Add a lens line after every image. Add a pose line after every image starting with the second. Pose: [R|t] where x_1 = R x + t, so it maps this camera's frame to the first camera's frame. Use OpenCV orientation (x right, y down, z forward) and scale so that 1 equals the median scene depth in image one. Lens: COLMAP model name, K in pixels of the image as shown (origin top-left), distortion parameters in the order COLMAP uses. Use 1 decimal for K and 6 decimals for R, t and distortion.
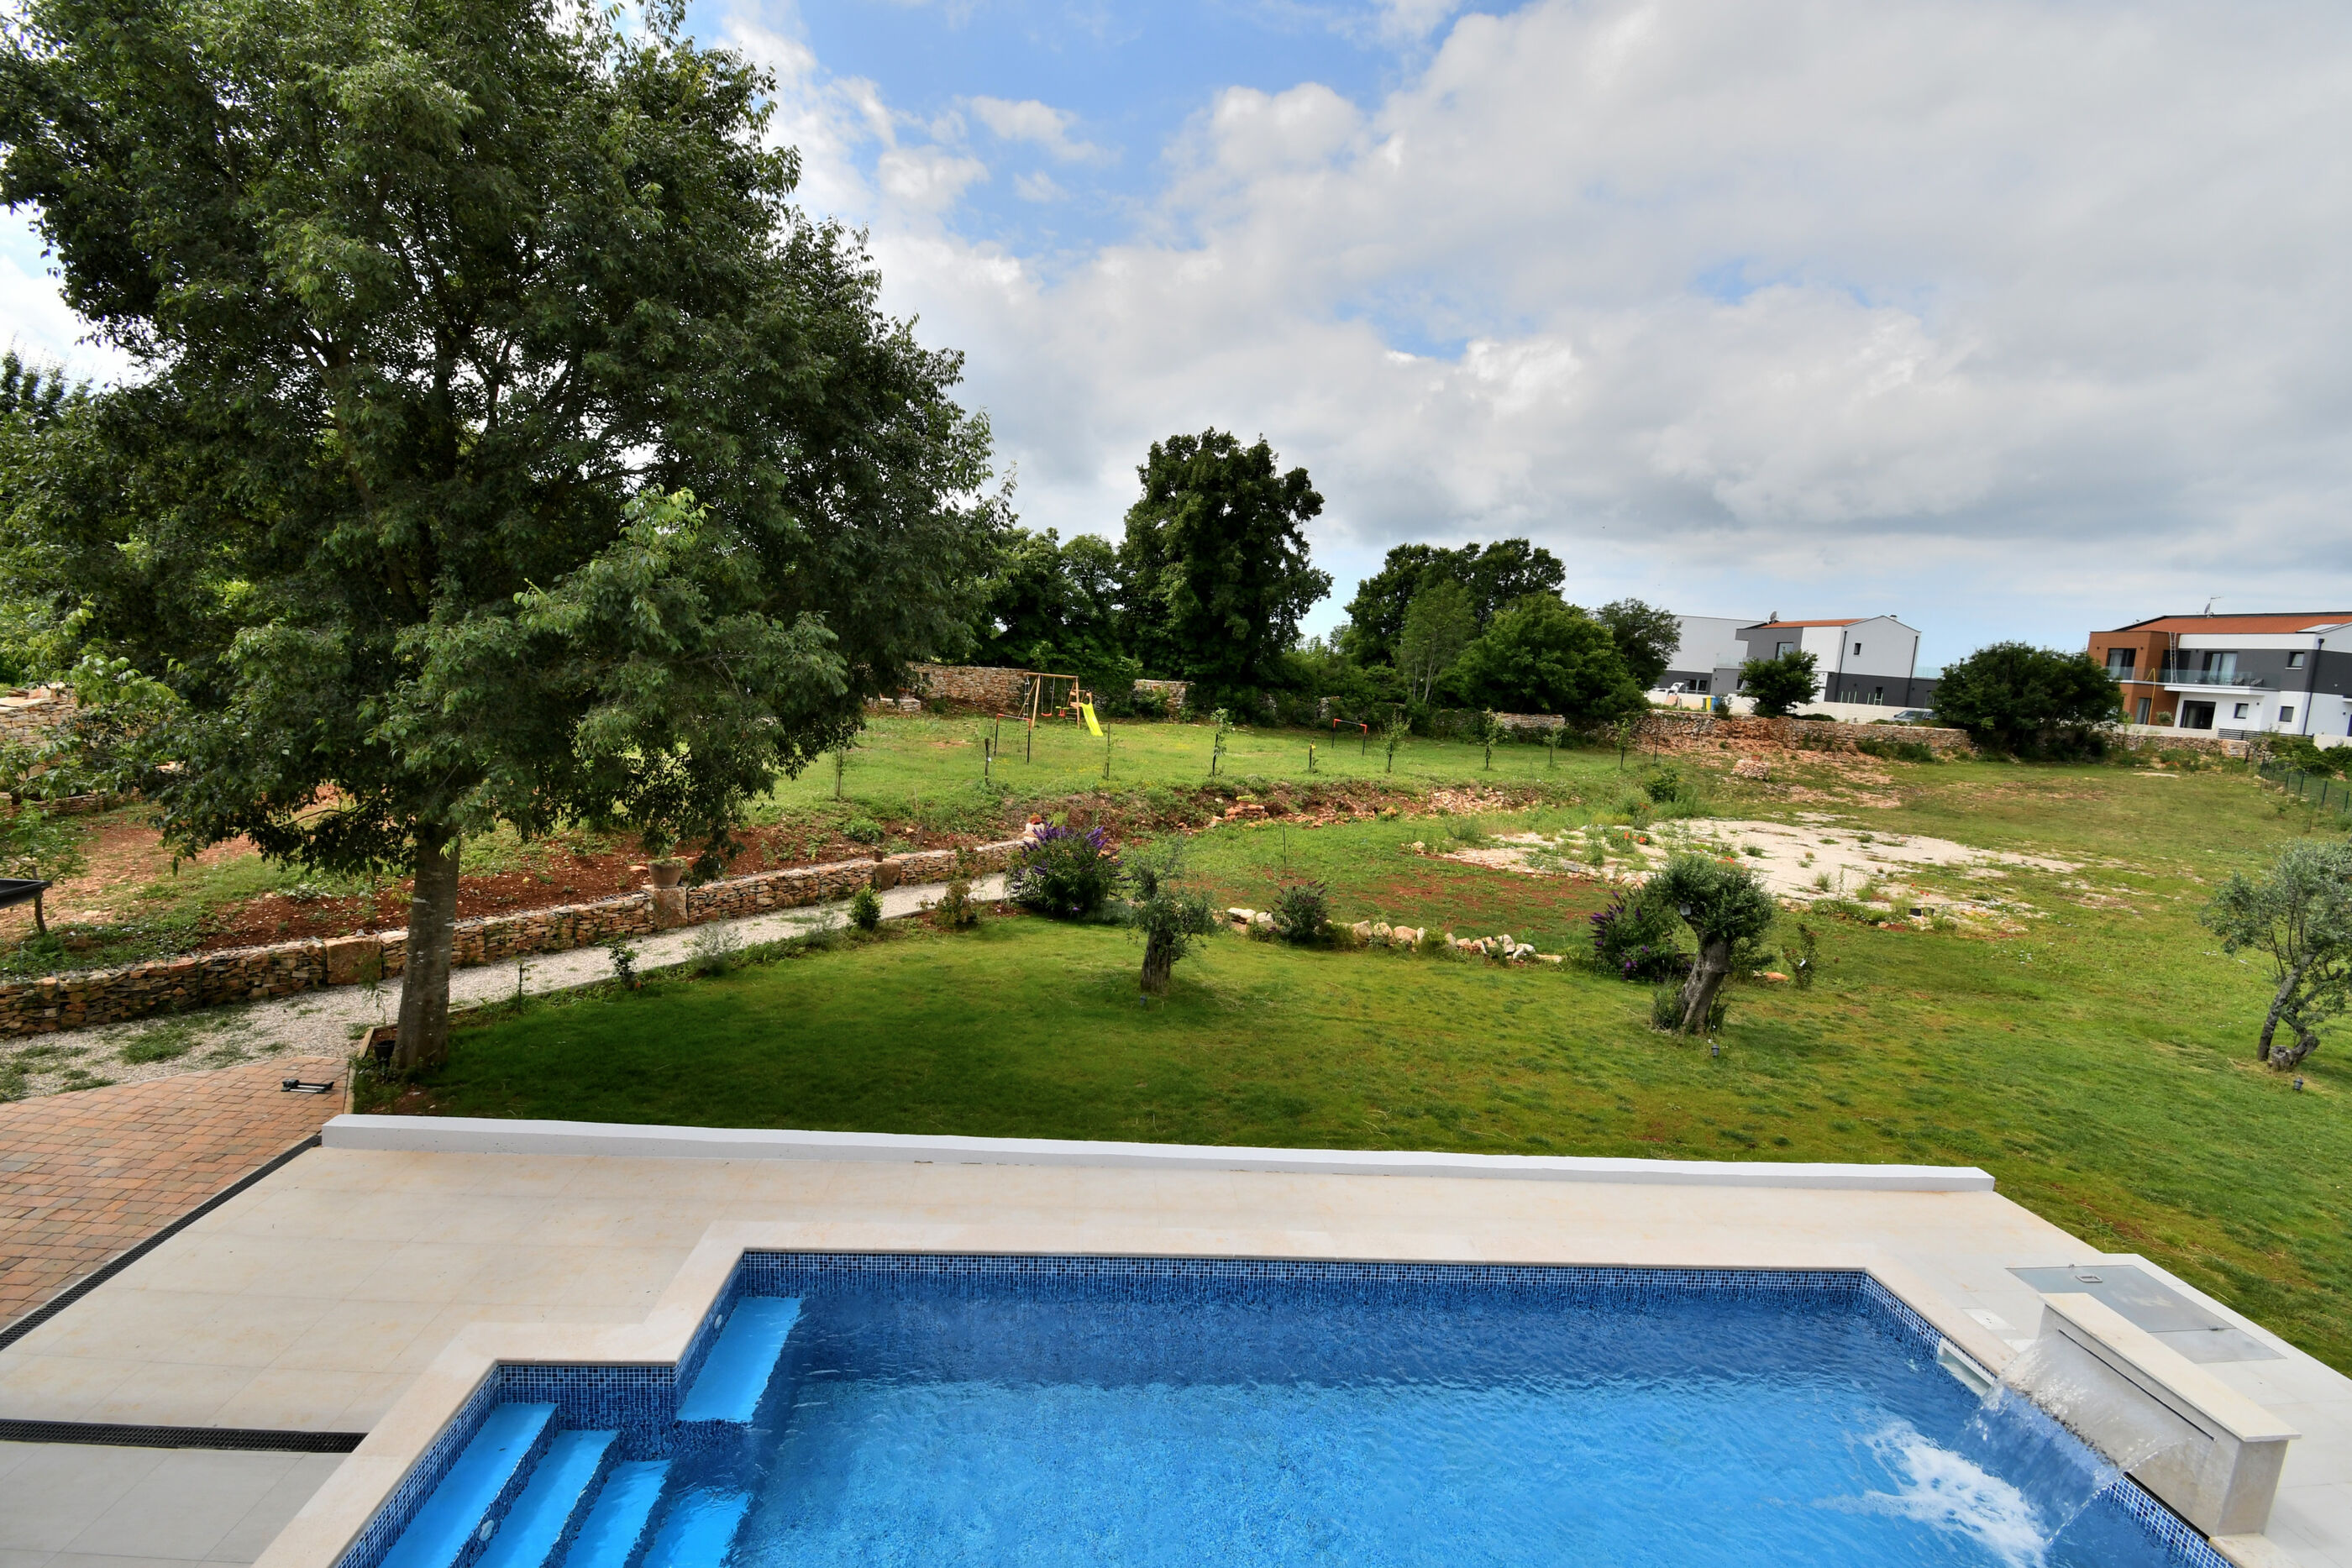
lens RADIAL K [[1021.9, 0, 1195.7], [0, 1021.9, 803.5], [0, 0, 1]] dist [0.013113, -0.023130]
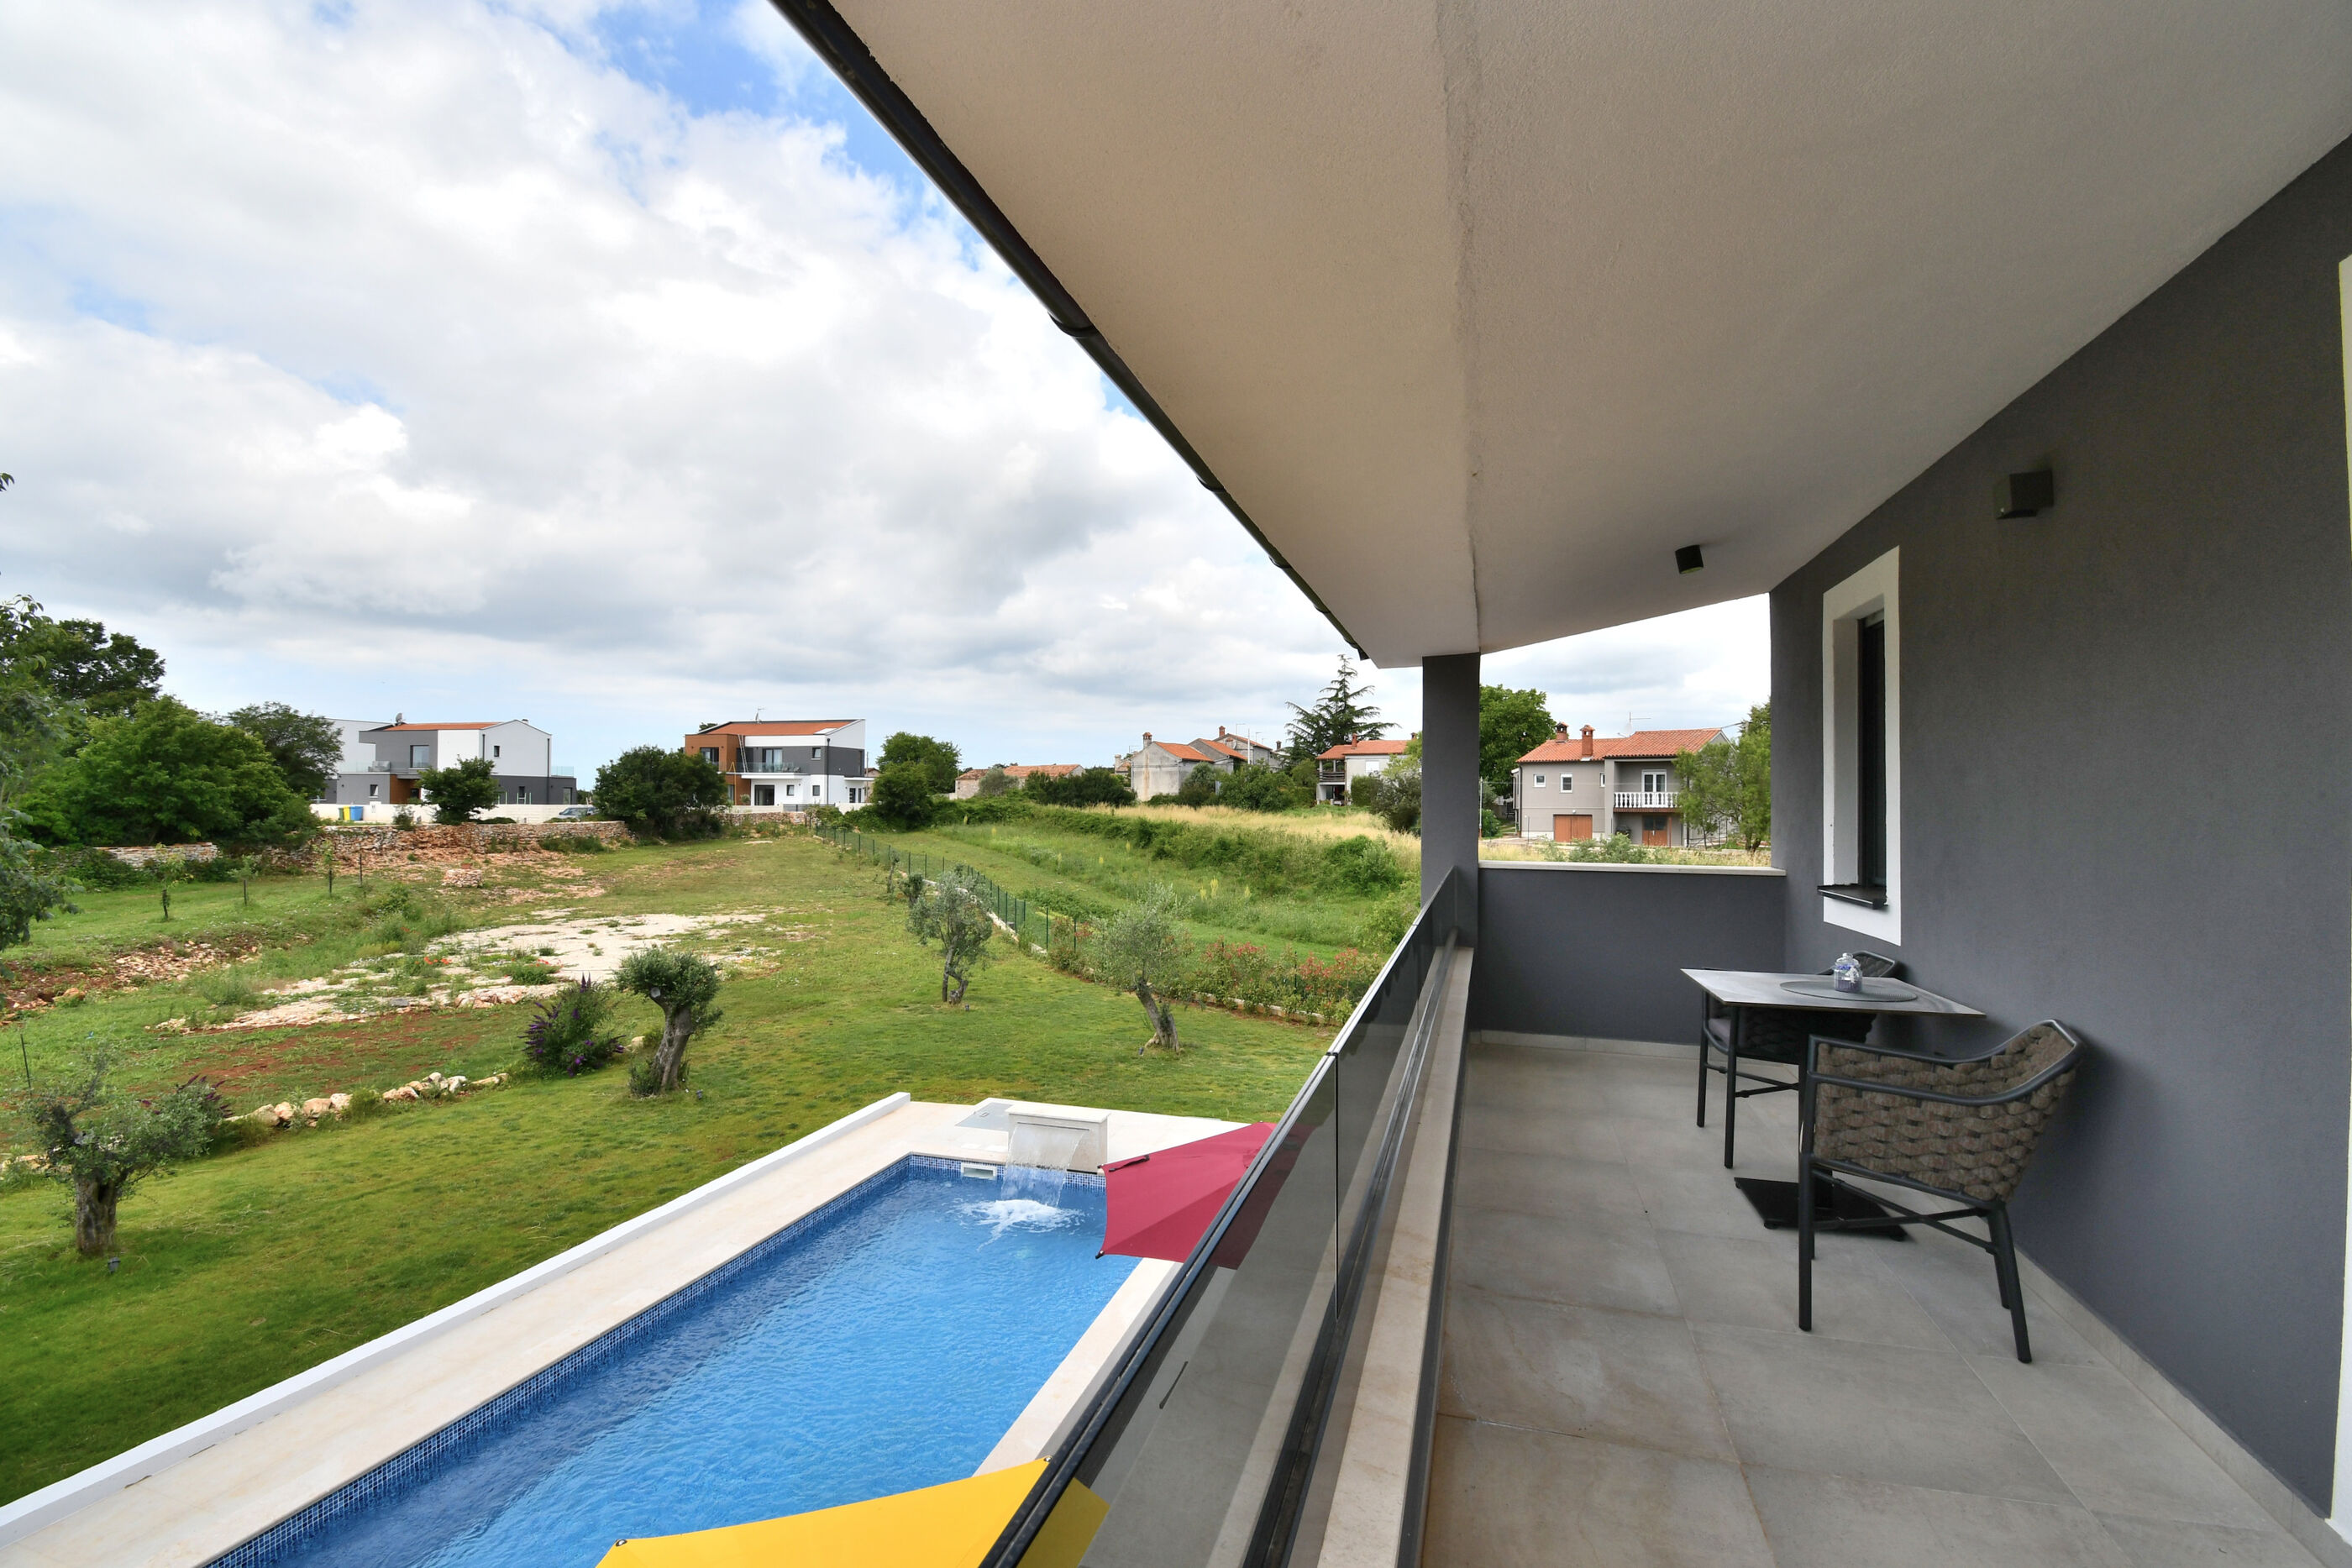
lens RADIAL K [[1021.9, 0, 1195.7], [0, 1021.9, 803.5], [0, 0, 1]] dist [0.013113, -0.023130]
pose [[0.347624, -0.062277, 0.935564, -0.119661], [0.146353, 0.989166, 0.011465, -0.010875], [-0.926142, 0.132937, 0.352972, -0.018636]]
